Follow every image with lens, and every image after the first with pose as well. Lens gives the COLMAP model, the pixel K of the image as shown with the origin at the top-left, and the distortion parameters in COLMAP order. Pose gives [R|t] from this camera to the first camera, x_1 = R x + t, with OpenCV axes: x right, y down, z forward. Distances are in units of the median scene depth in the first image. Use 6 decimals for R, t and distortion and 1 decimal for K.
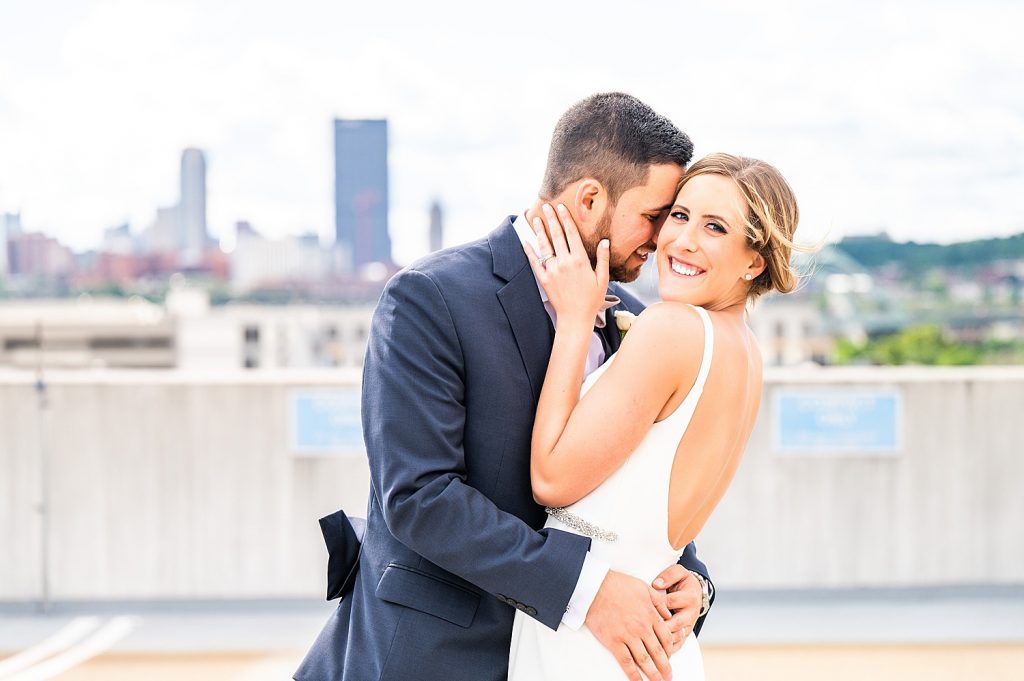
lens RADIAL K [[2809.2, 0, 513.1], [0, 2809.2, 344.0], [0, 0, 1]] dist [-0.379811, 0.000000]
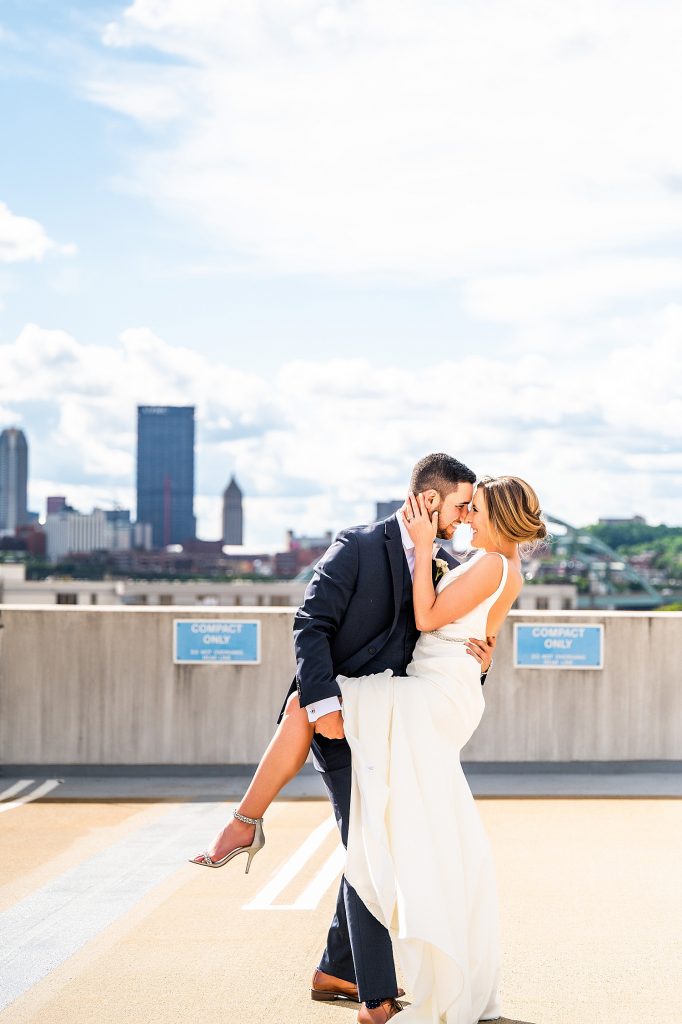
lens RADIAL K [[2809.2, 0, 340.2], [0, 2809.2, 512.3], [0, 0, 1]] dist [-0.379811, 0.000000]
pose [[0.999527, 0.014638, 0.027034, -0.034853], [-0.013562, 0.999125, -0.039555, 0.017160], [-0.027590, 0.039170, 0.998852, -0.424369]]
